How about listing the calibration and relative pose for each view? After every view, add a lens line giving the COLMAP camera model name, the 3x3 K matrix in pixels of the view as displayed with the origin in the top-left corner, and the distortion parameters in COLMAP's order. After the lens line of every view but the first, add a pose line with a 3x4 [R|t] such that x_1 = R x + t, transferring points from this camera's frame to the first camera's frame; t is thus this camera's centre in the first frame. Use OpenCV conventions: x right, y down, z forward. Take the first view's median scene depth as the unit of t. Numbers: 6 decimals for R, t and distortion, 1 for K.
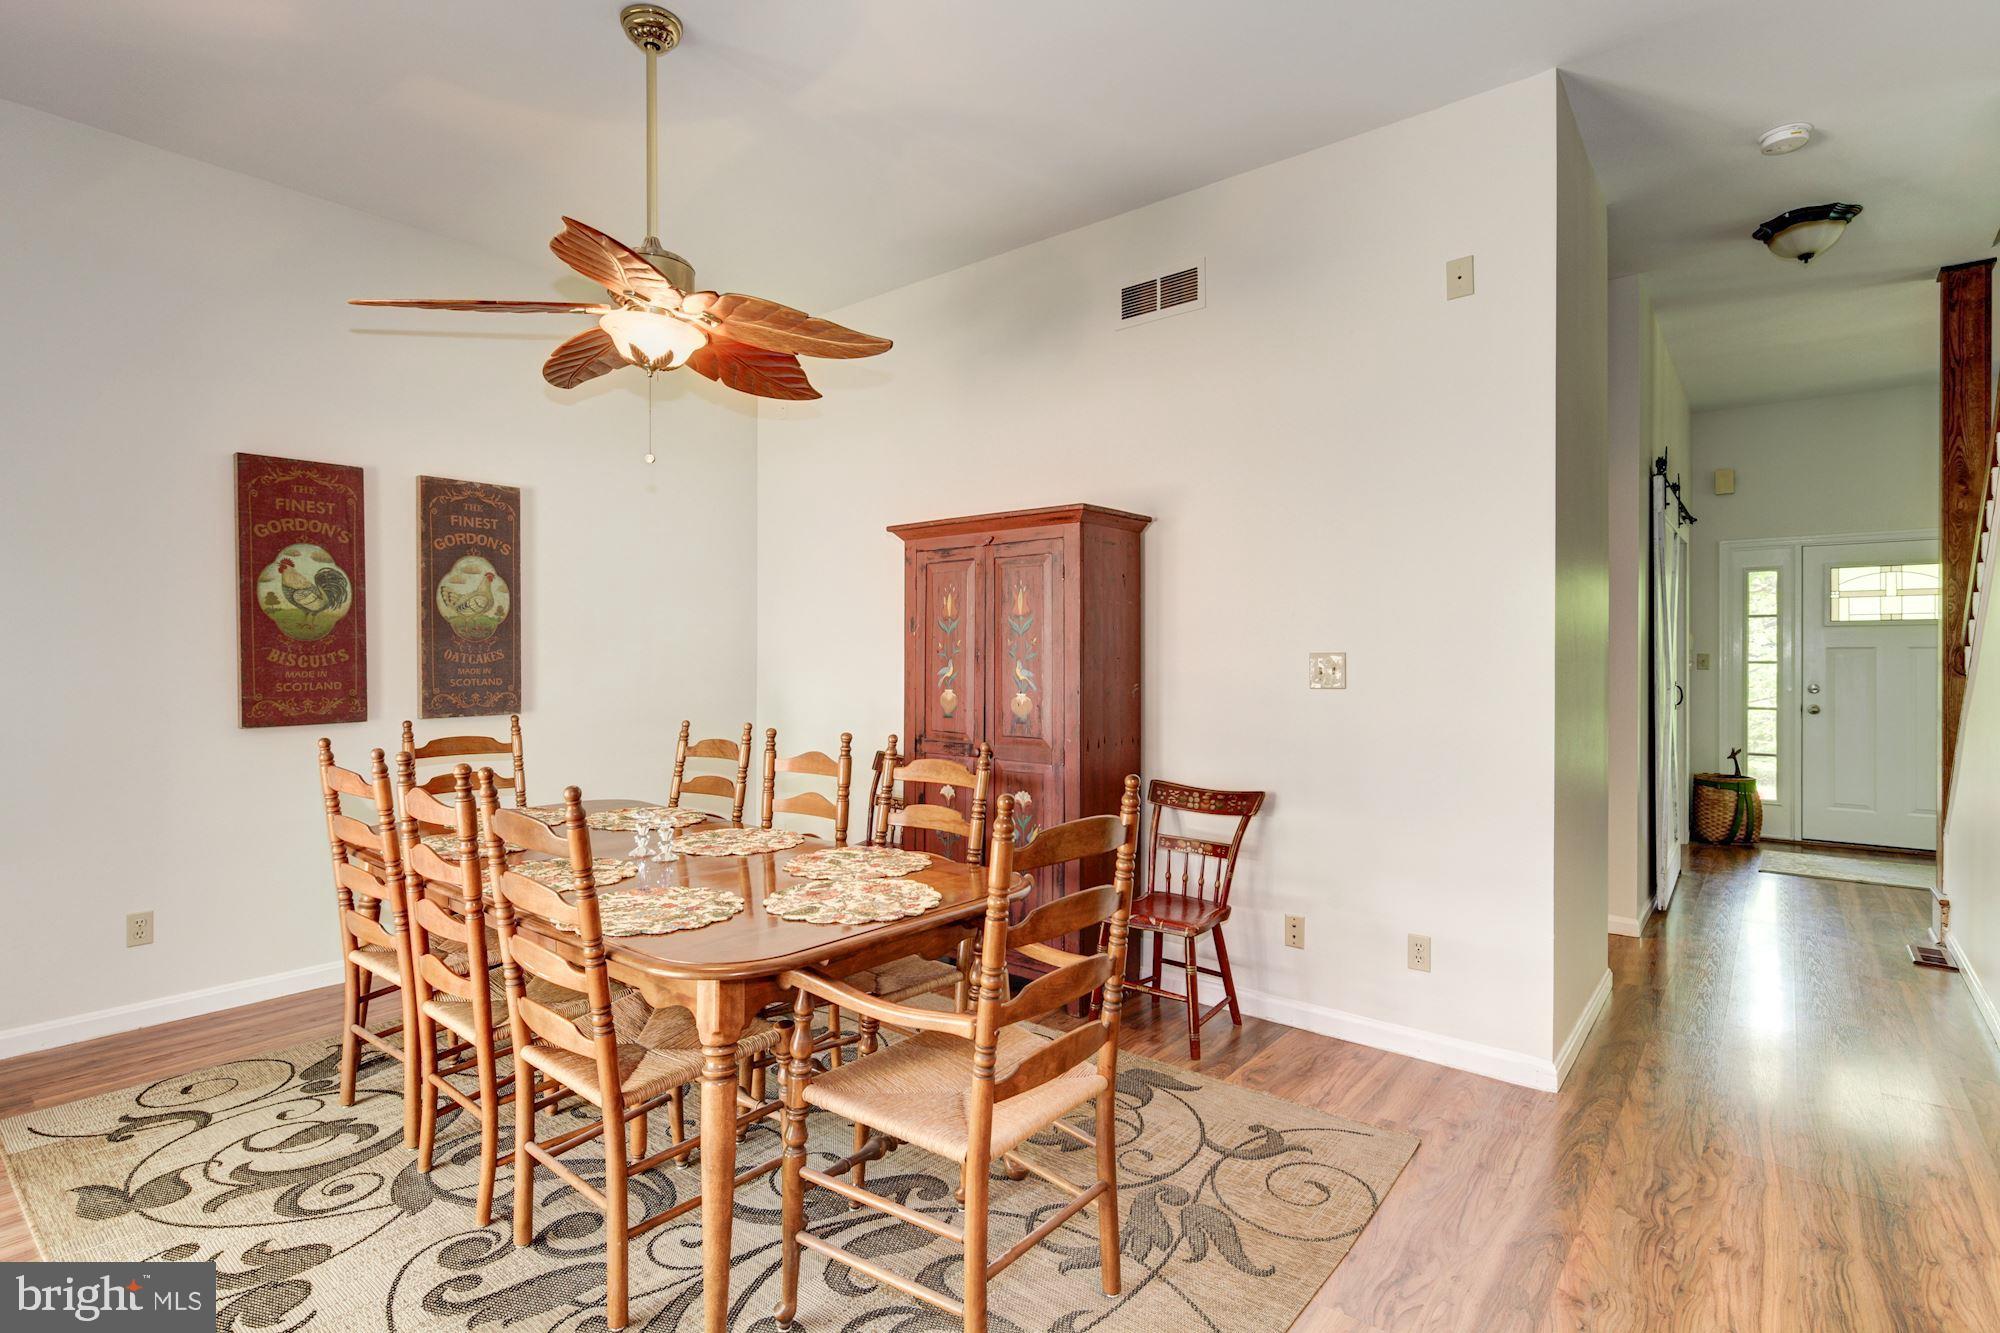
lens RADIAL K [[970.1, 0, 1002.4], [0, 970.1, 658.9], [0, 0, 1]] dist [0.001734, -0.000683]
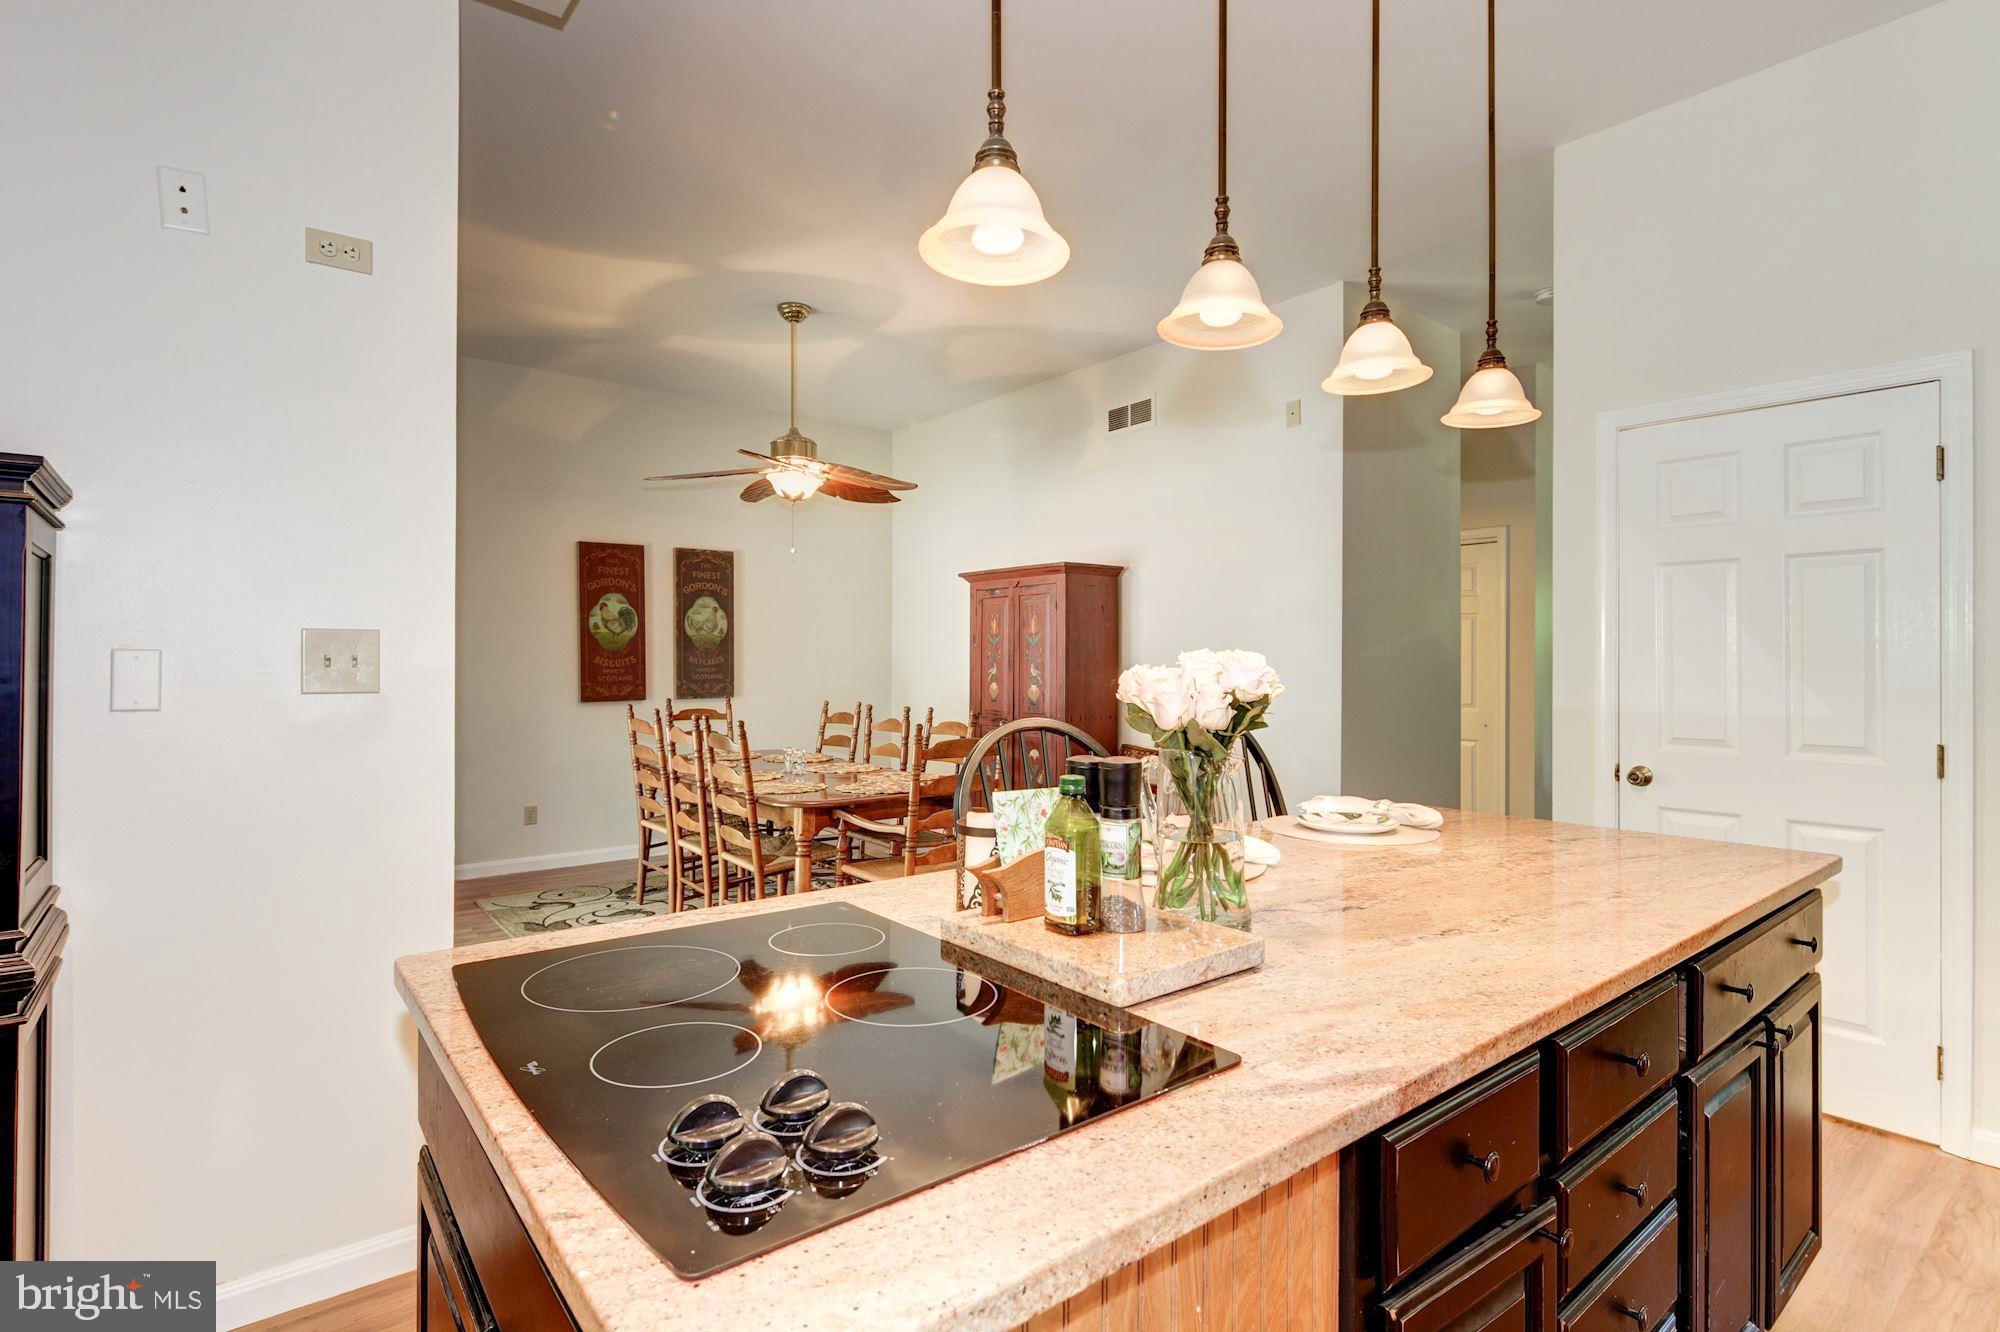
lens RADIAL K [[970.1, 0, 1002.2], [0, 970.1, 658.0], [0, 0, 1]] dist [0.001734, -0.000683]
pose [[0.977756, 0.000193, -0.209747, 0.289790], [-0.001498, 0.999981, -0.006060, 0.002620], [0.209741, 0.006239, 0.977737, -0.497203]]
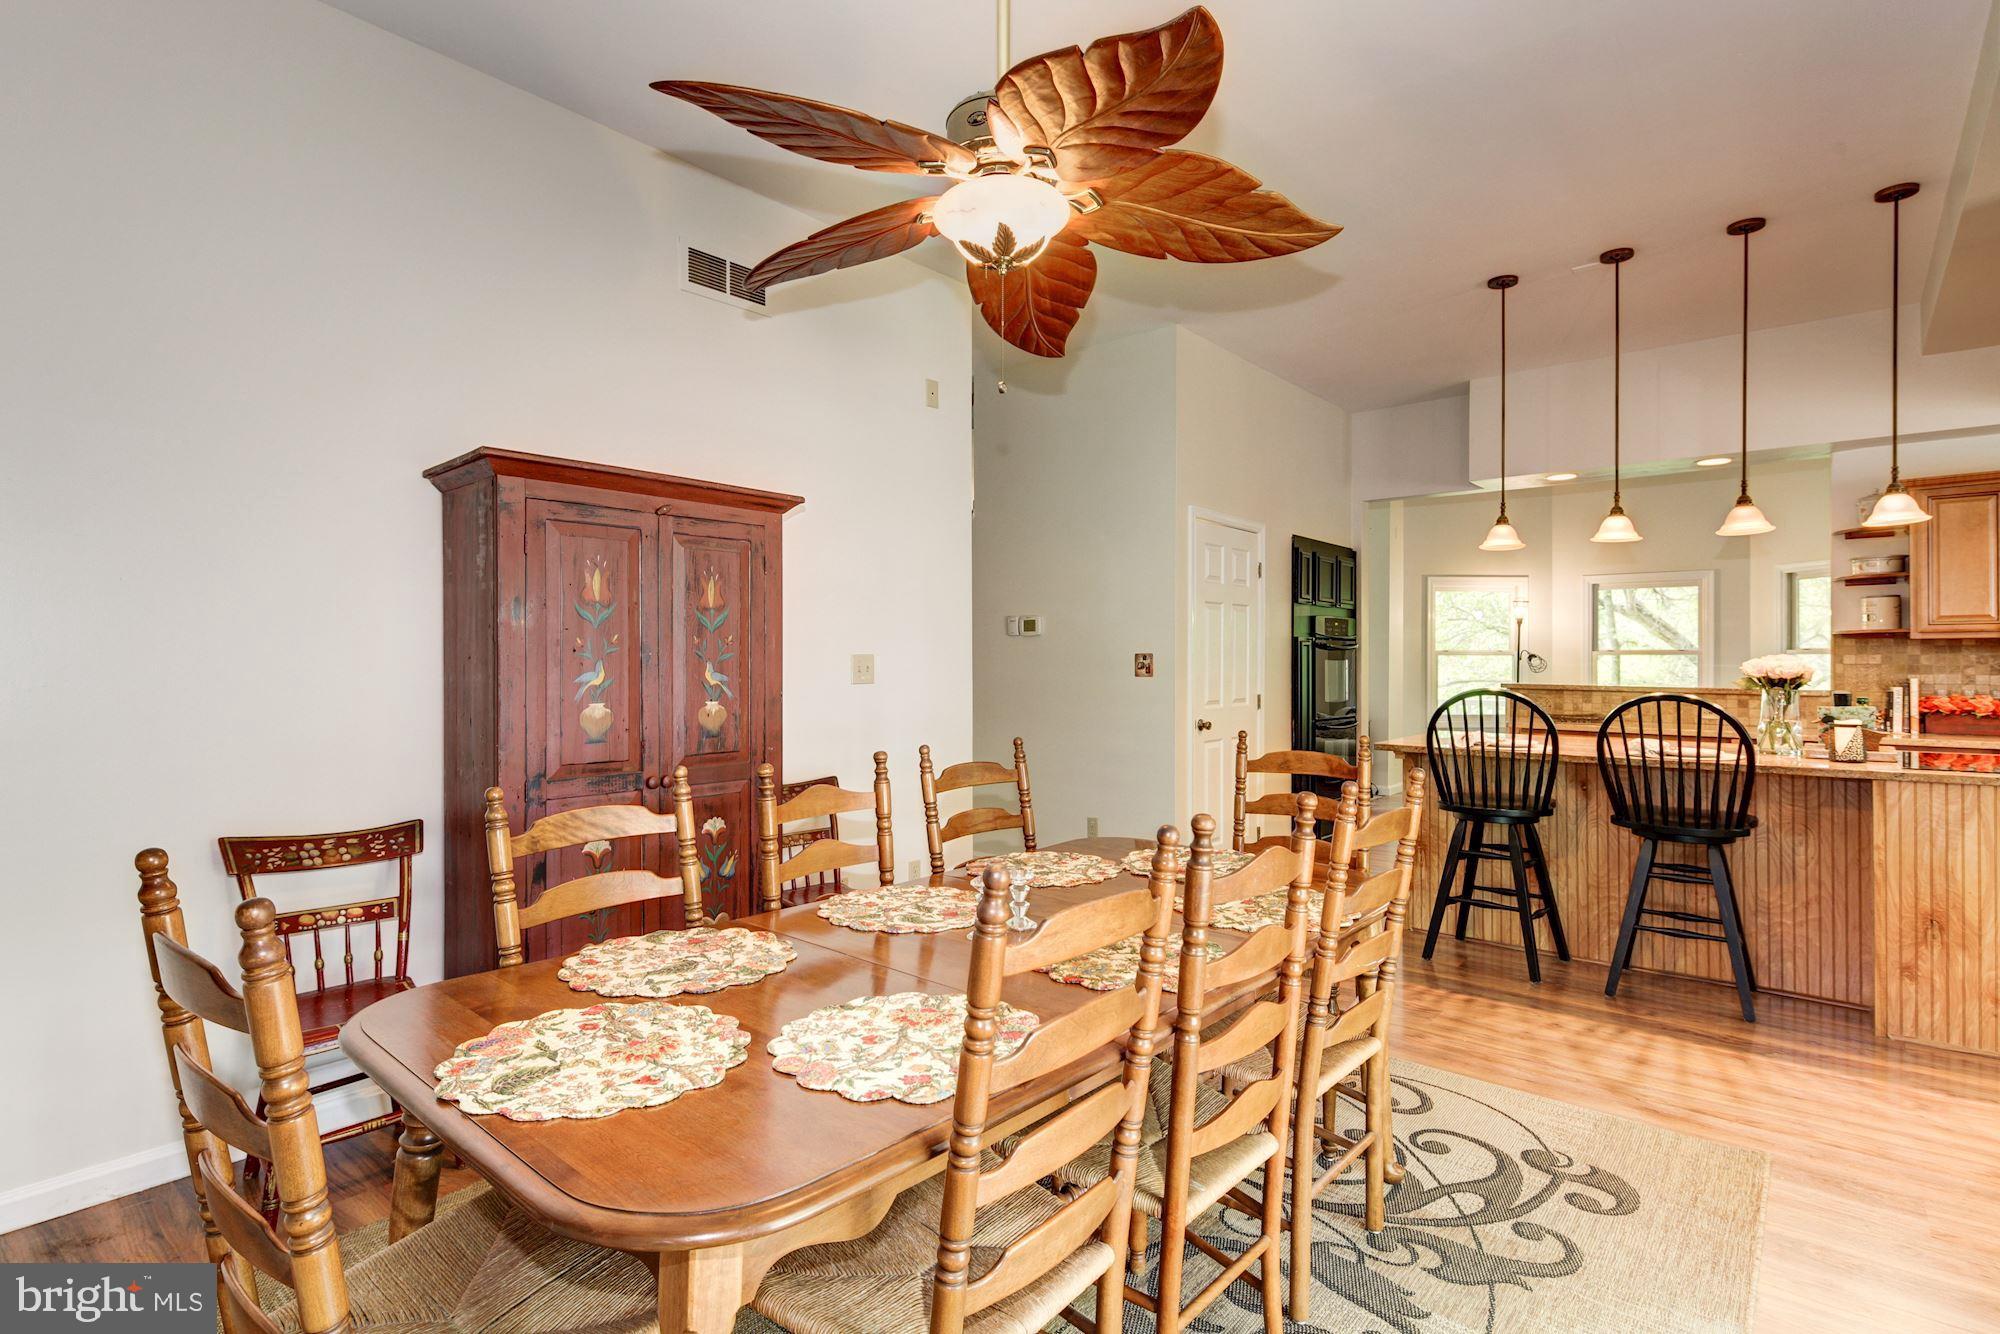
lens RADIAL K [[970.1, 0, 1001.0], [0, 970.1, 659.3], [0, 0, 1]] dist [0.001734, -0.000683]
pose [[0.024541, -0.003222, 0.999694, -0.807101], [0.001438, 0.999994, 0.003188, -0.002532], [-0.999698, 0.001359, 0.024546, 0.729041]]
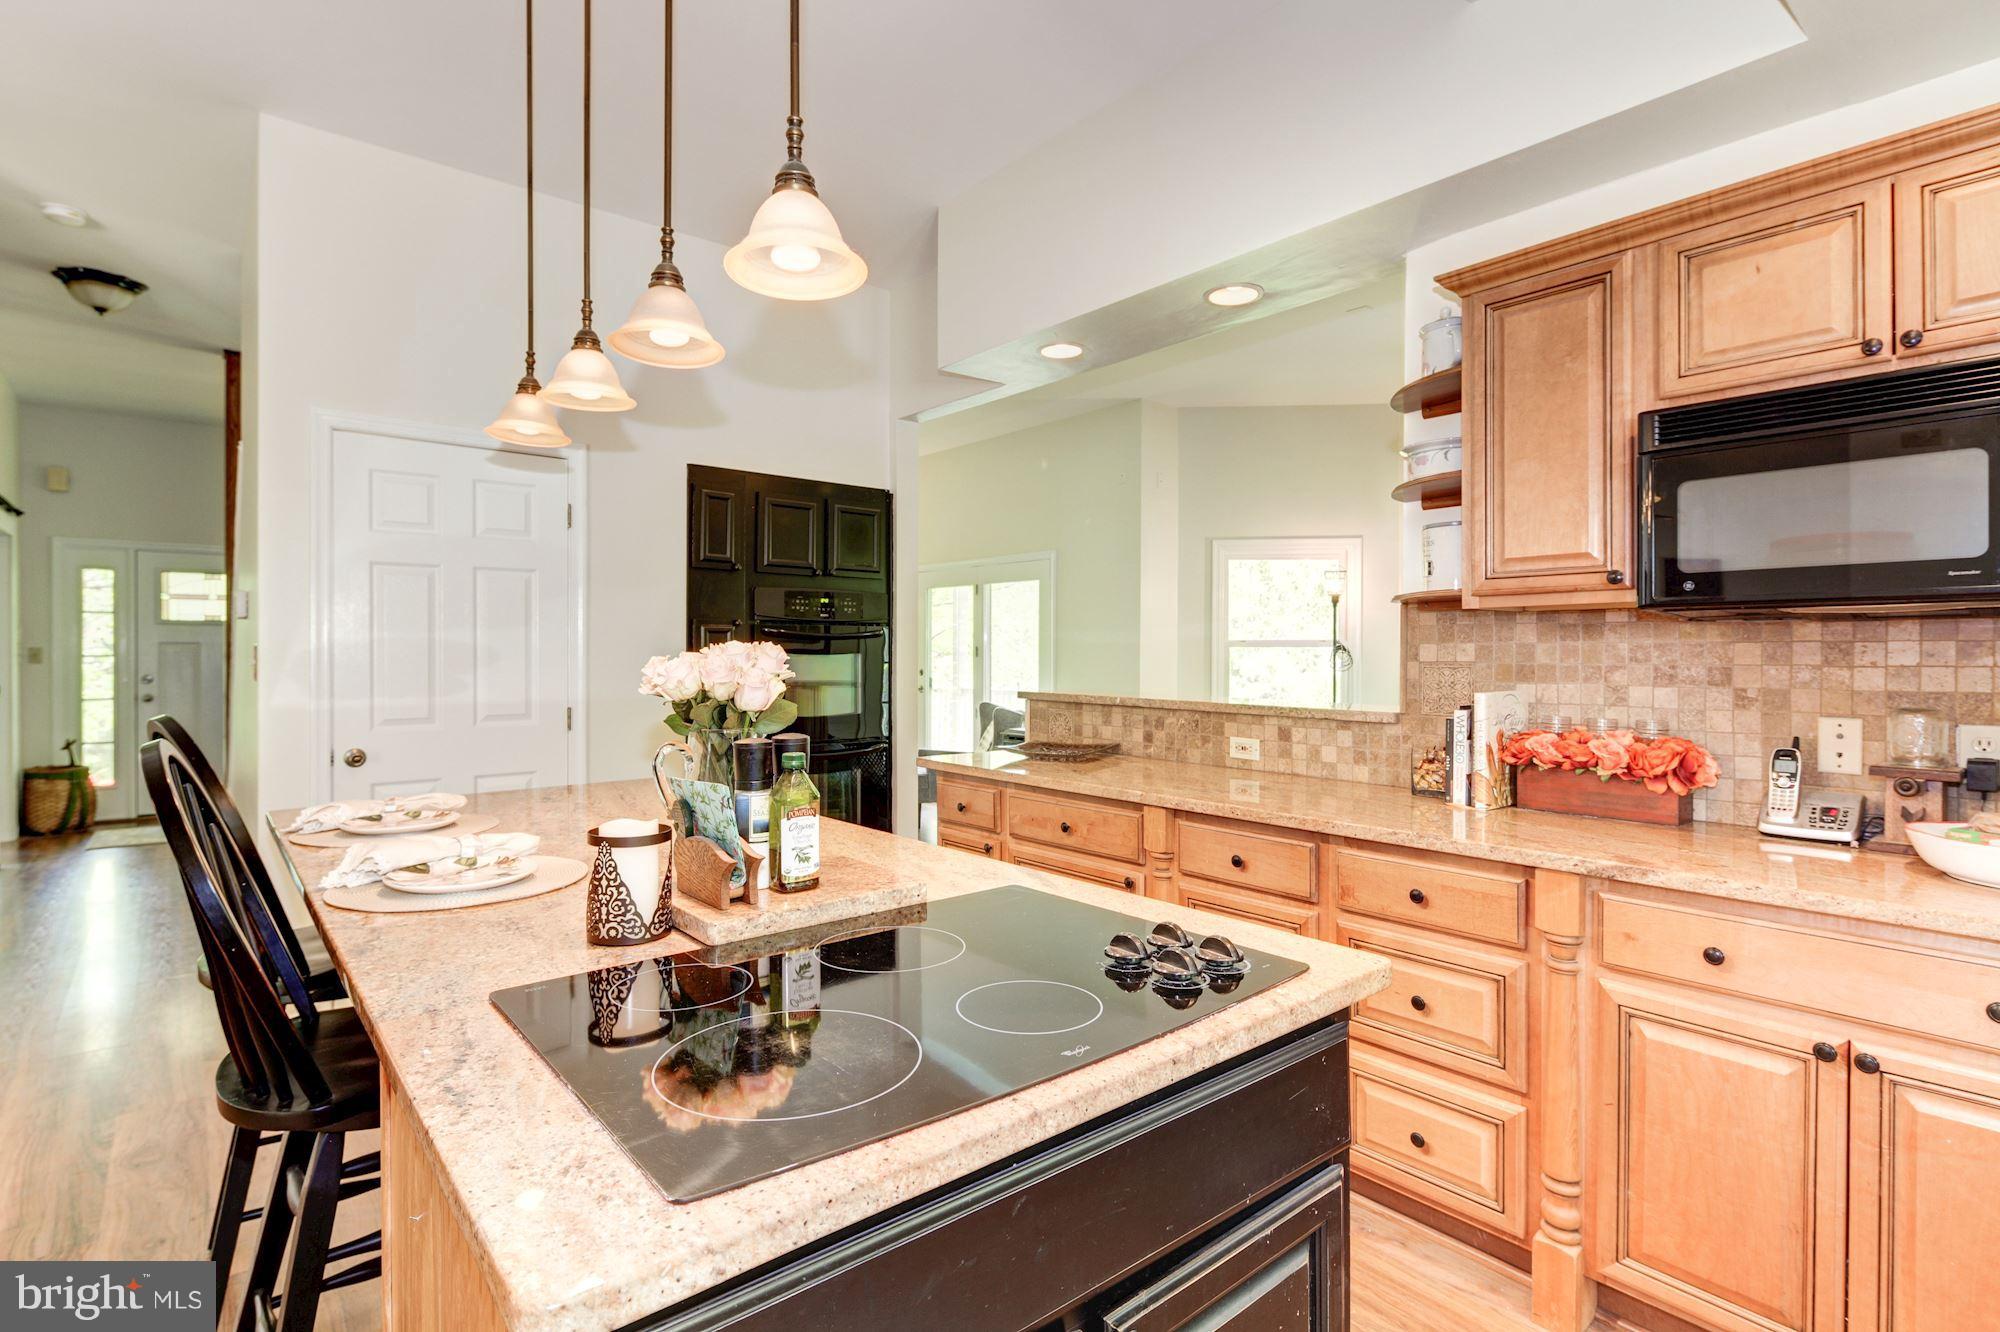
lens RADIAL K [[970.5, 0, 991.1], [0, 970.5, 653.7], [0, 0, 1]] dist [0.000347, -0.002005]
pose [[0.195678, -0.004332, 0.980659, -0.123396], [0.003525, 0.999987, 0.003714, 0.000997], [-0.980662, 0.002731, 0.195691, -0.311387]]
